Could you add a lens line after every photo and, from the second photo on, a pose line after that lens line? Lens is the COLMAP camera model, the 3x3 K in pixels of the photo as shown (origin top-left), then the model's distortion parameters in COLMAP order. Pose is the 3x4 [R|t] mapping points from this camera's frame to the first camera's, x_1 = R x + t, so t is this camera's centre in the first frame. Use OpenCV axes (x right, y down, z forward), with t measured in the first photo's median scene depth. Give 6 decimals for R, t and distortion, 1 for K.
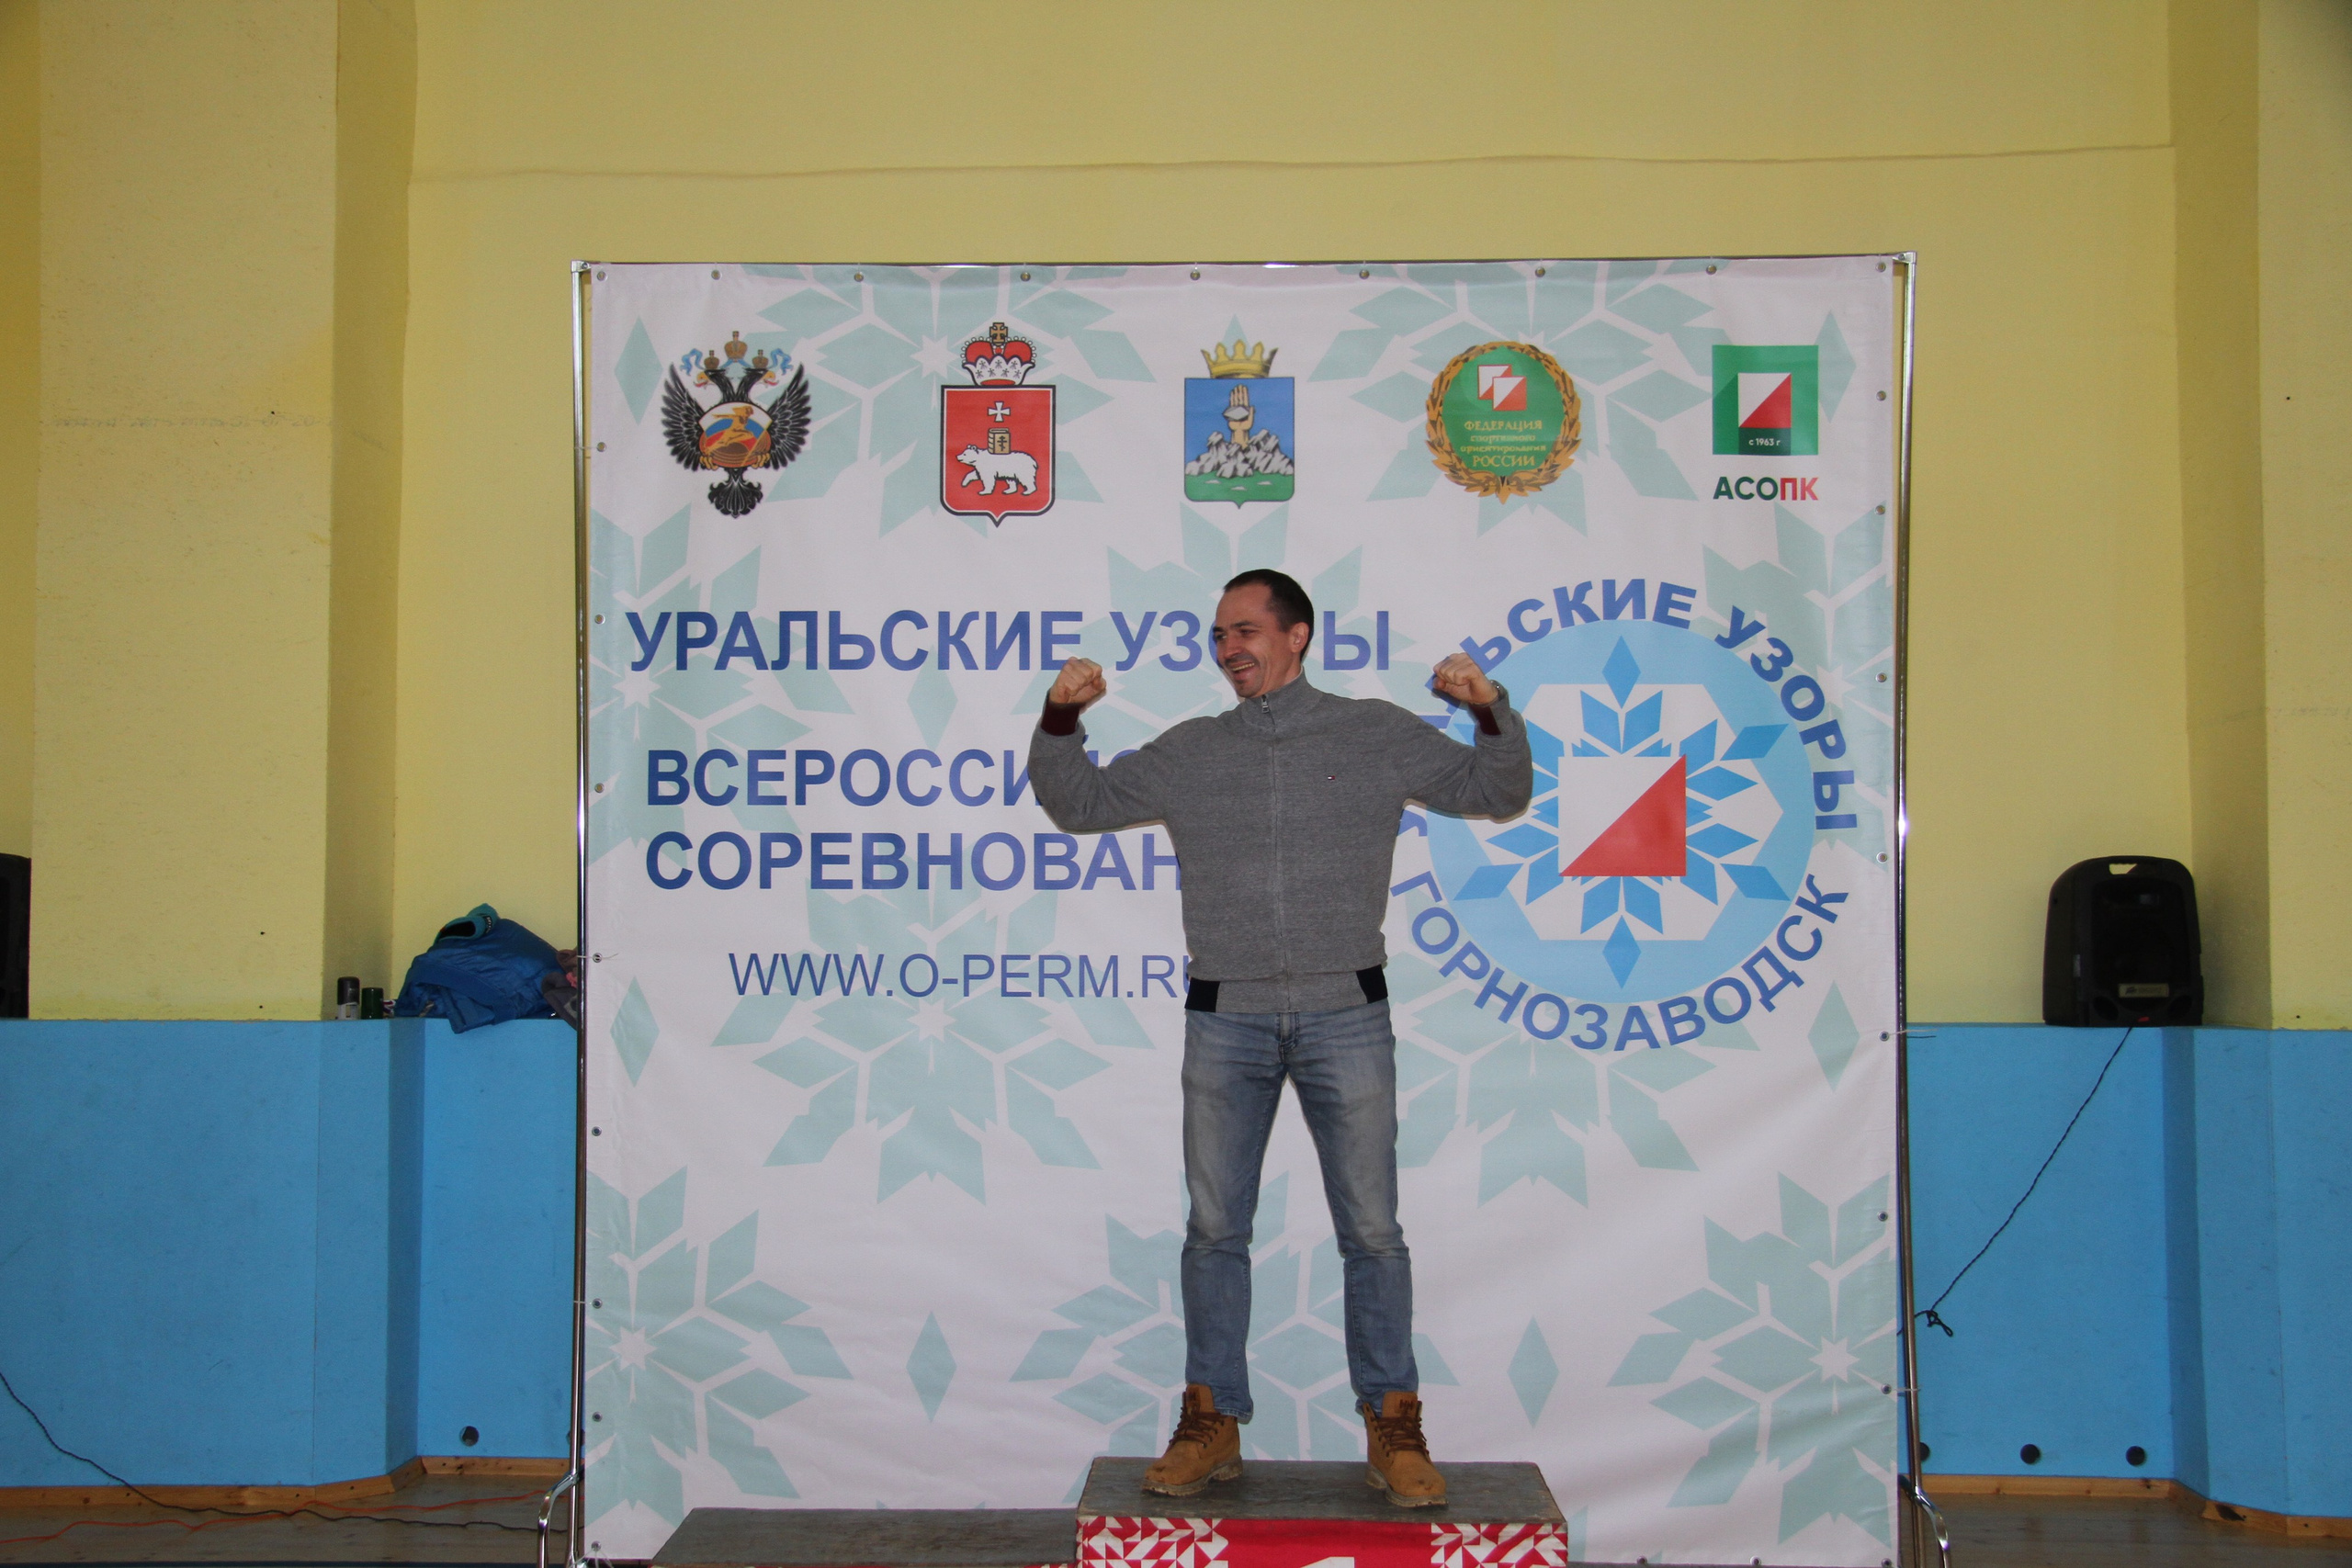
lens RADIAL K [[2542.0, 0, 1160.9], [0, 2542.0, 801.6], [0, 0, 1]] dist [-0.034363, 0.209549]
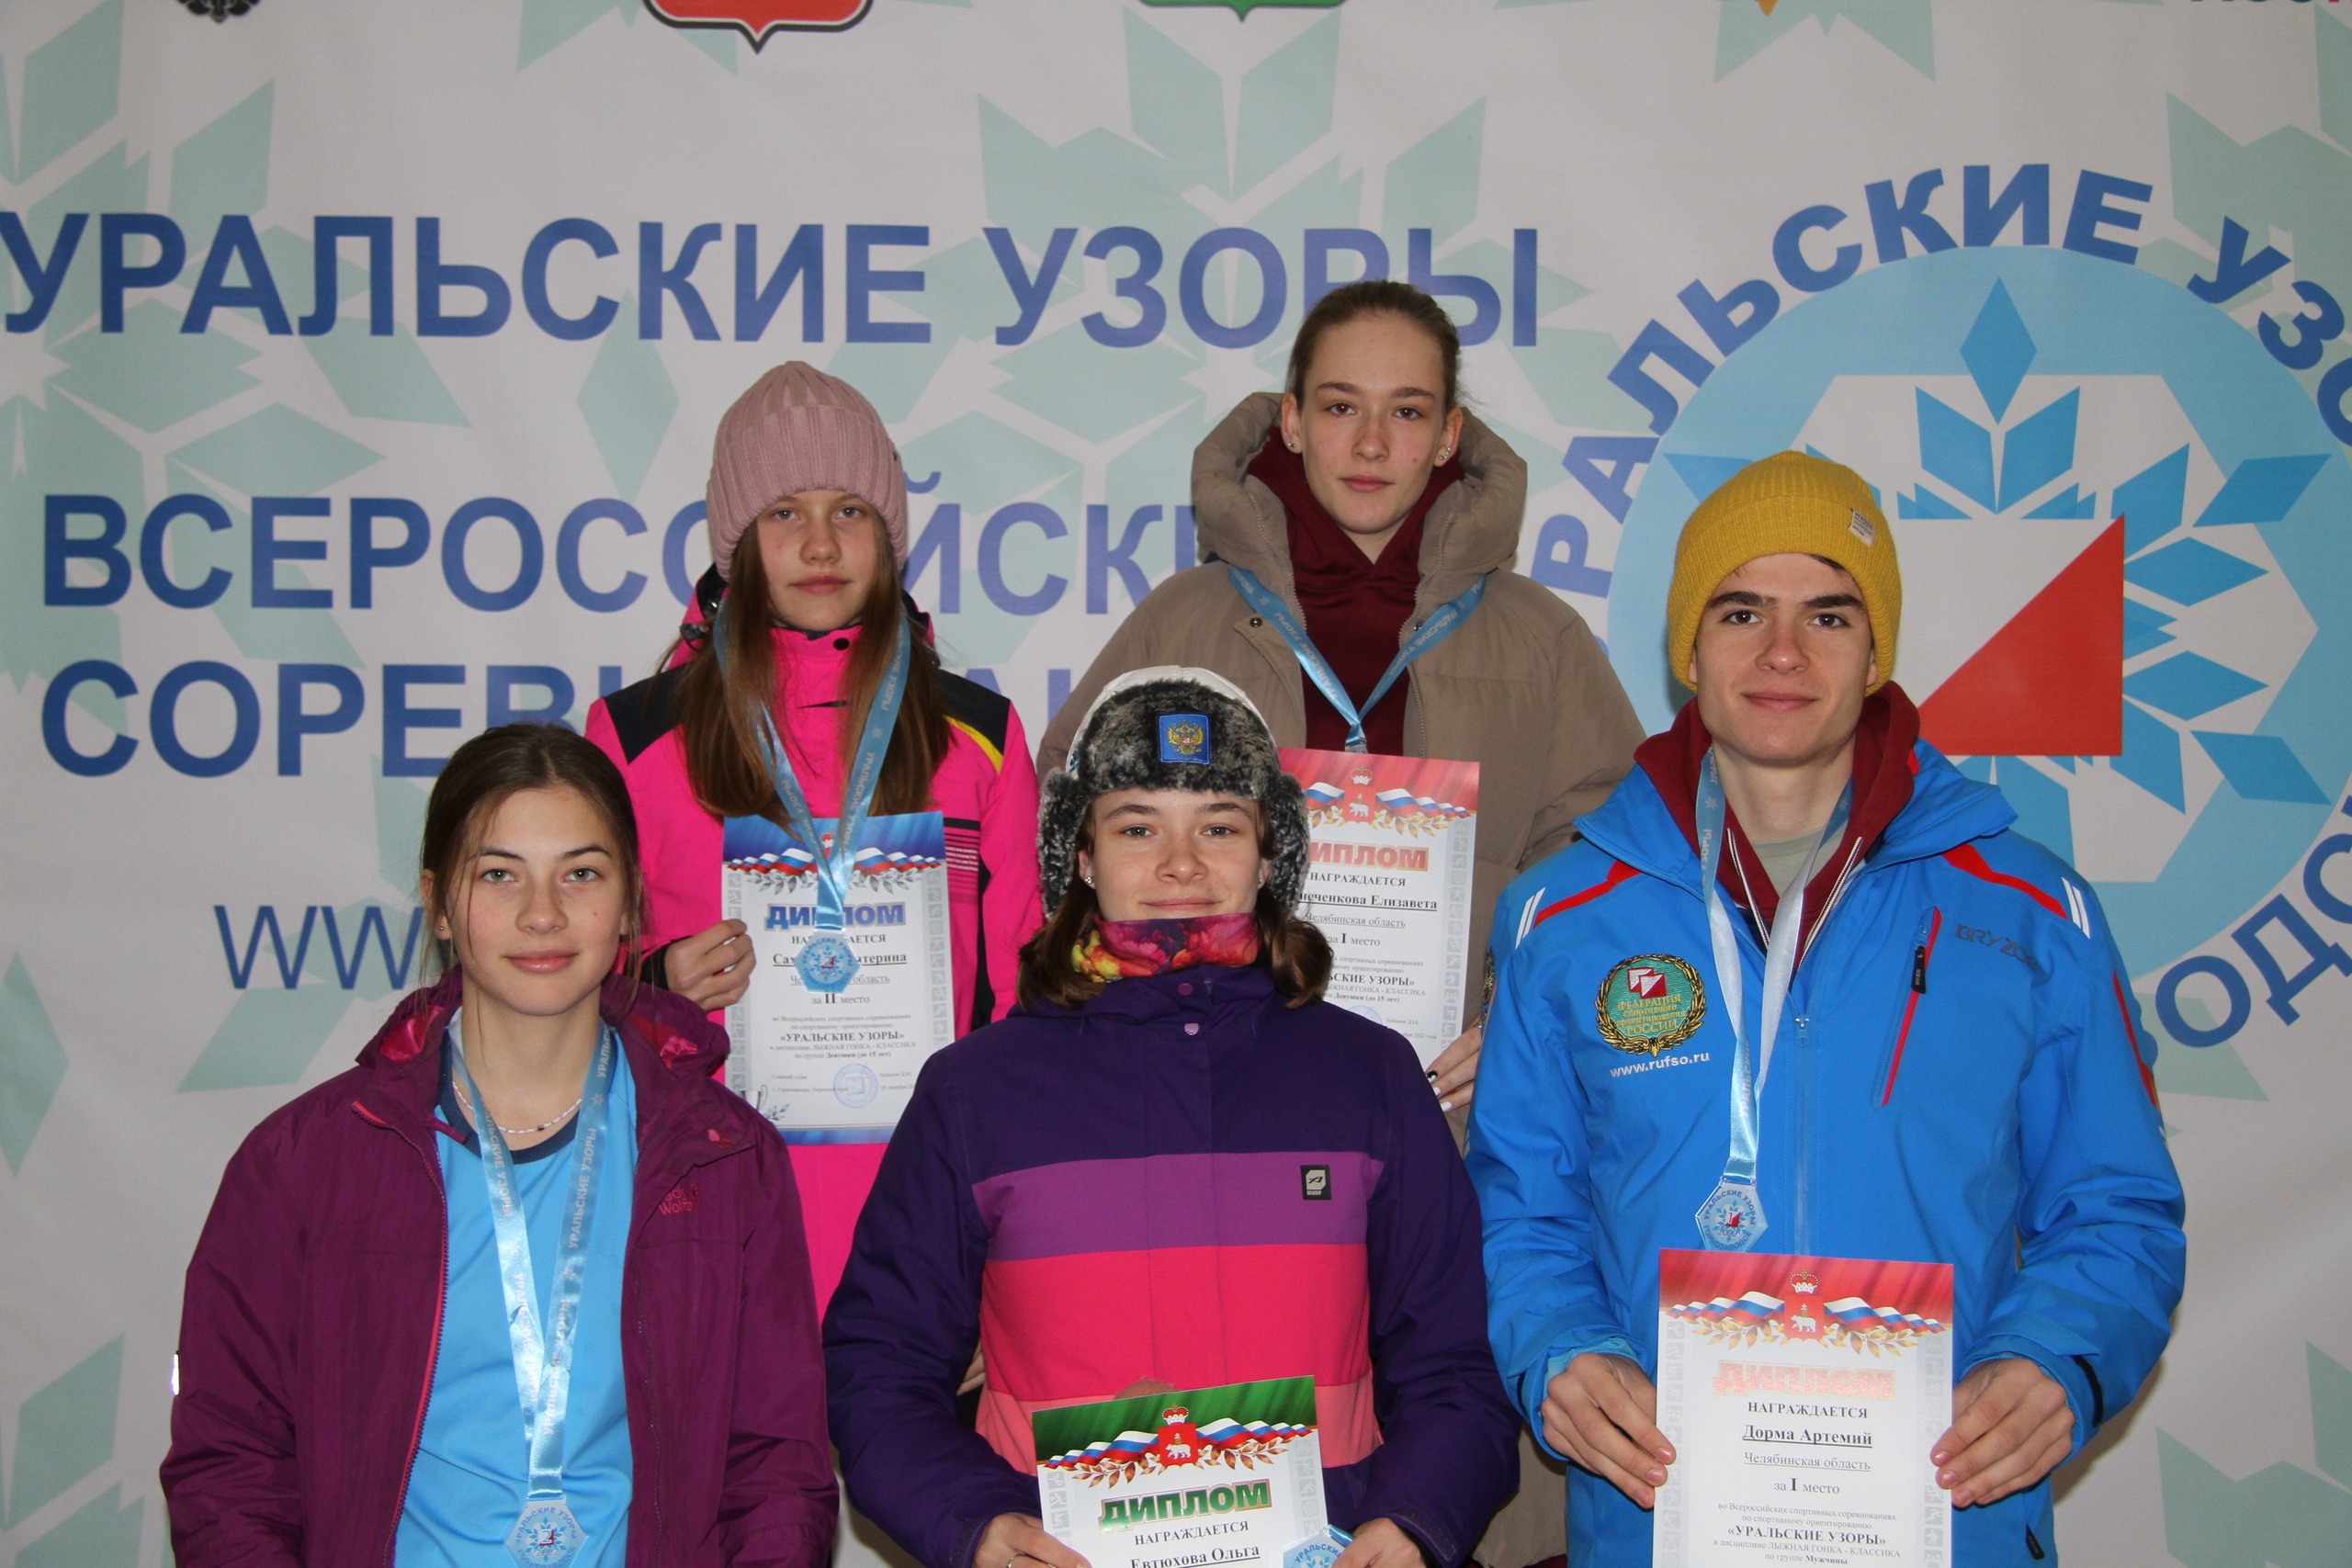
lens RADIAL K [[3485.0, 0, 1174.6], [0, 3485.0, 780.3], [0, 0, 1]] dist [0.100473, 0.319534]
pose [[0.999062, 0.002948, 0.043210, -0.011919], [-0.004042, 0.999673, 0.025262, 0.017099], [-0.043121, -0.025413, 0.998747, 0.304591]]
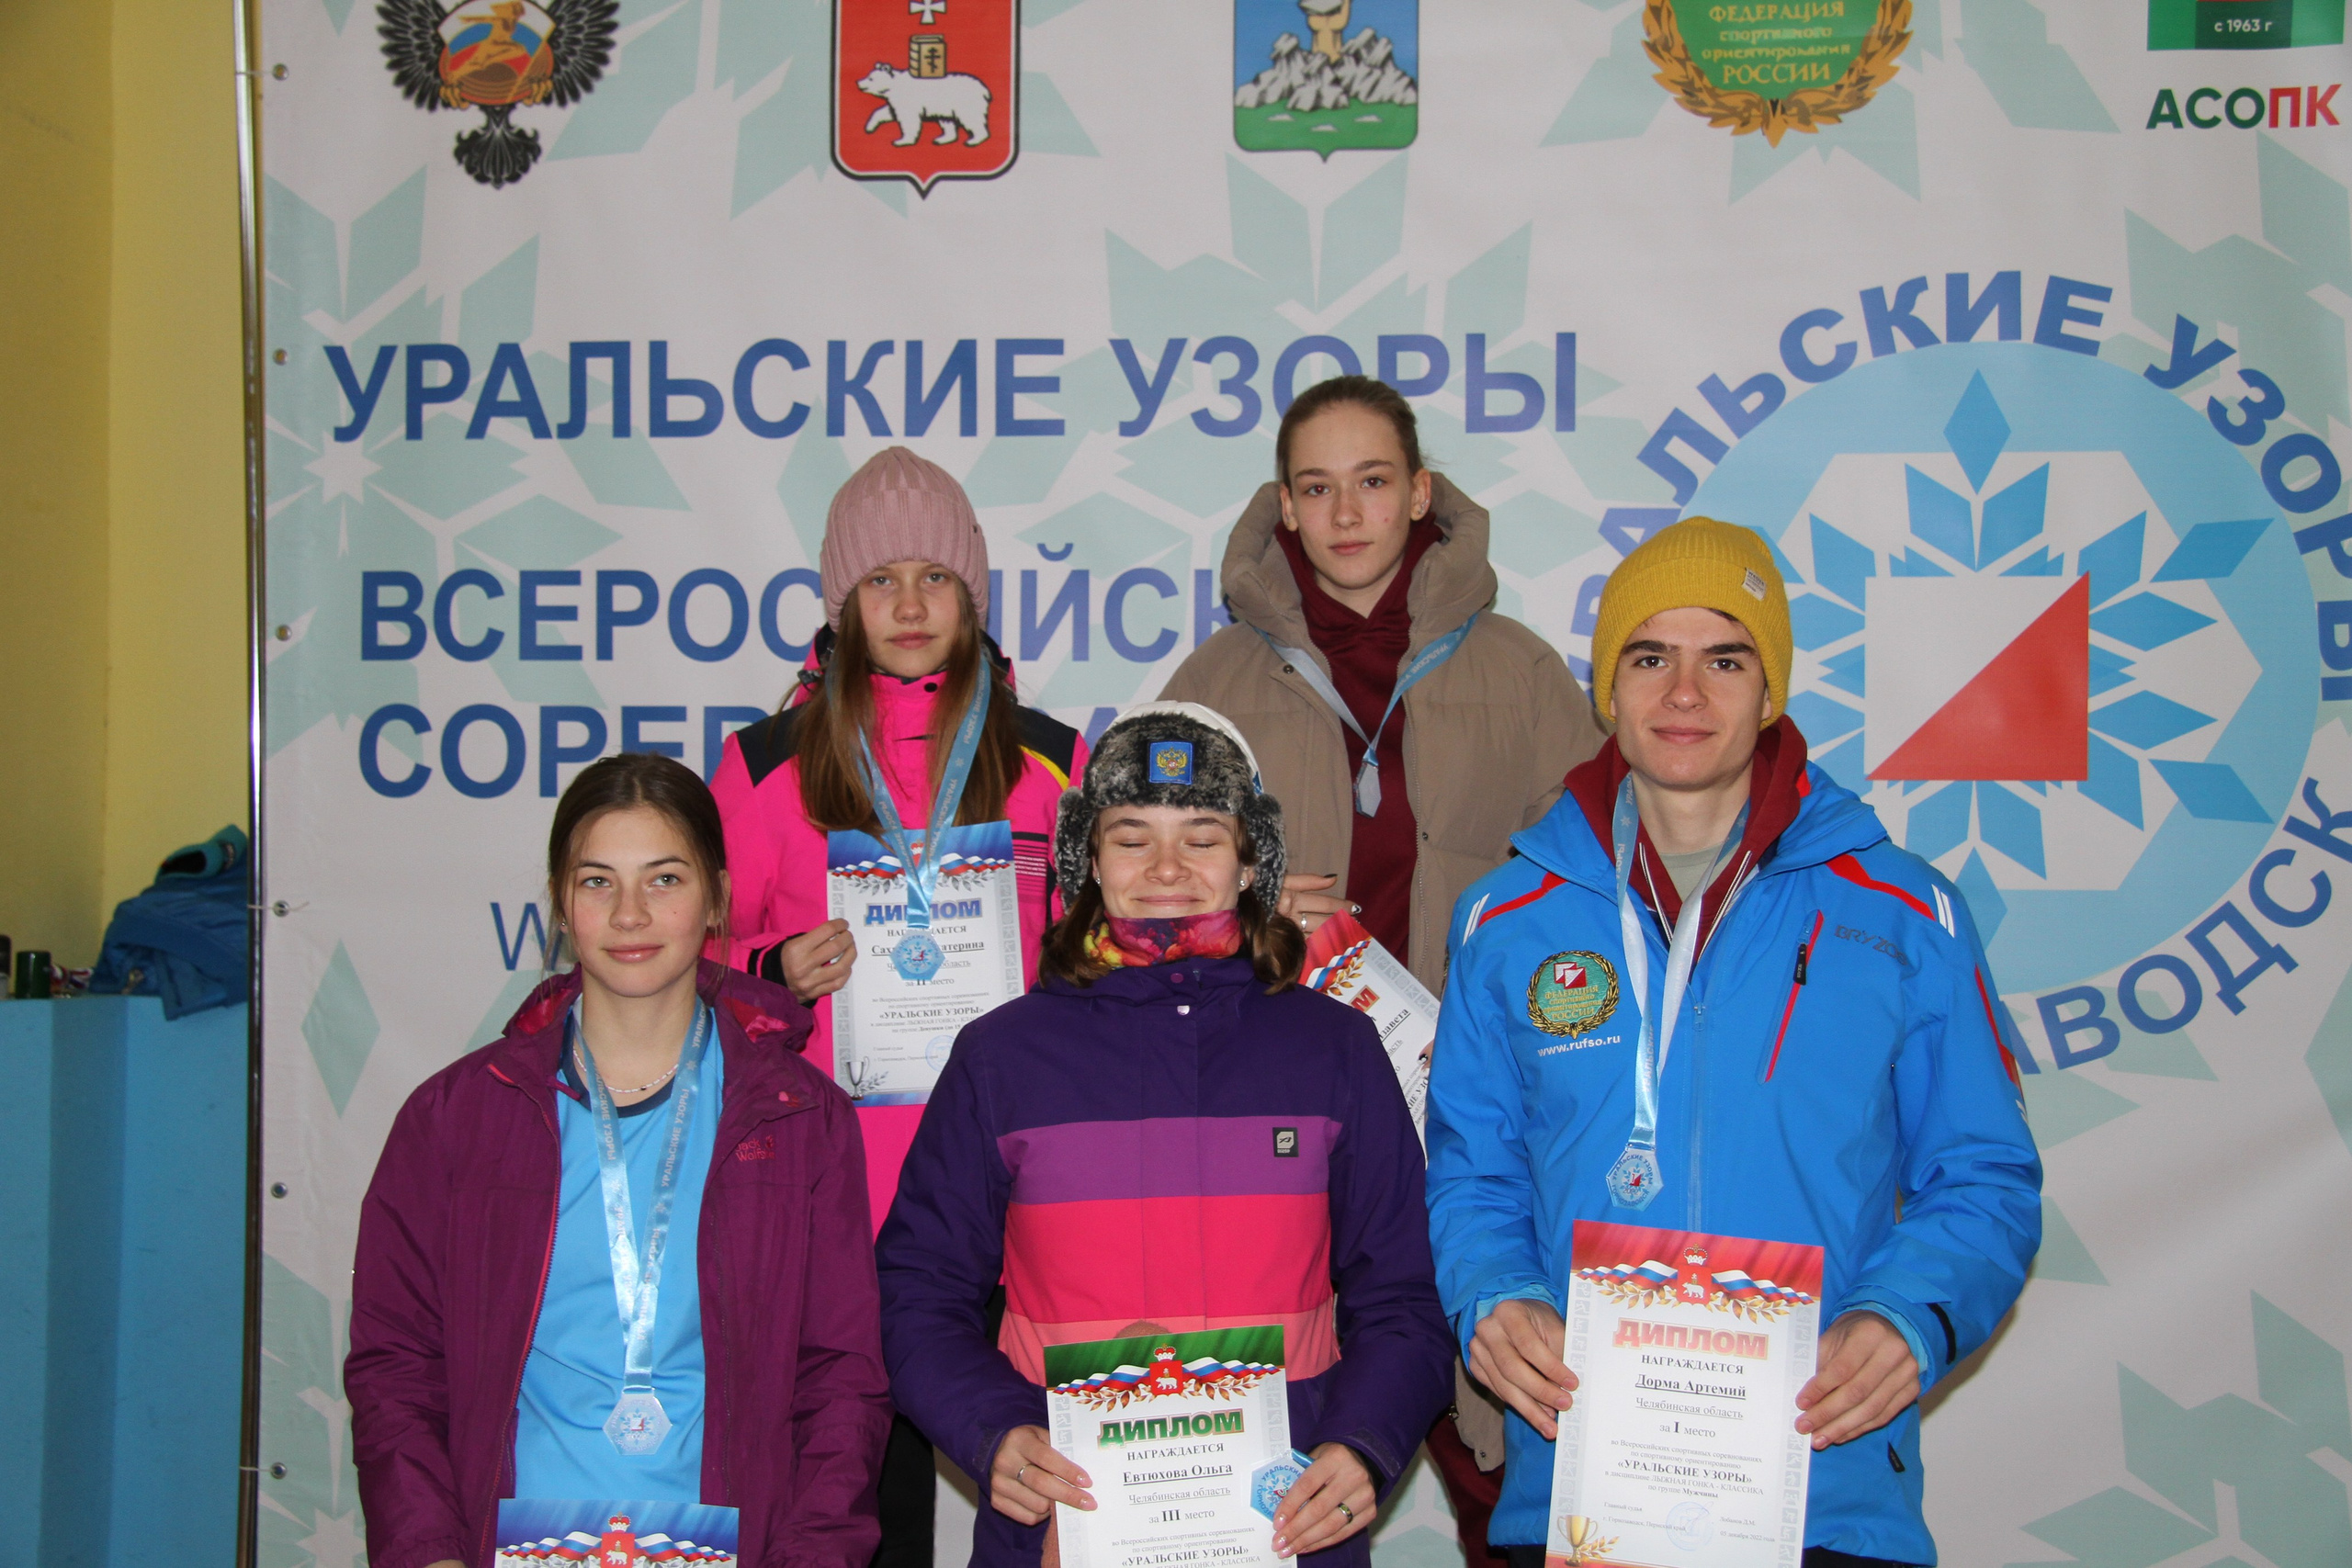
lens RADIAL K [[2927.0, 0, 1155.0], [0, 2927.0, 789.9], [0, 0, 1]] dist [-0.004657, 0.350025]
pose [[0.997582, 0.003291, -0.069424, 0.039126], [-0.001769, 0.999757, 0.021962, 0.016813], [0.069480, -0.021786, 0.997345, 0.307400]]
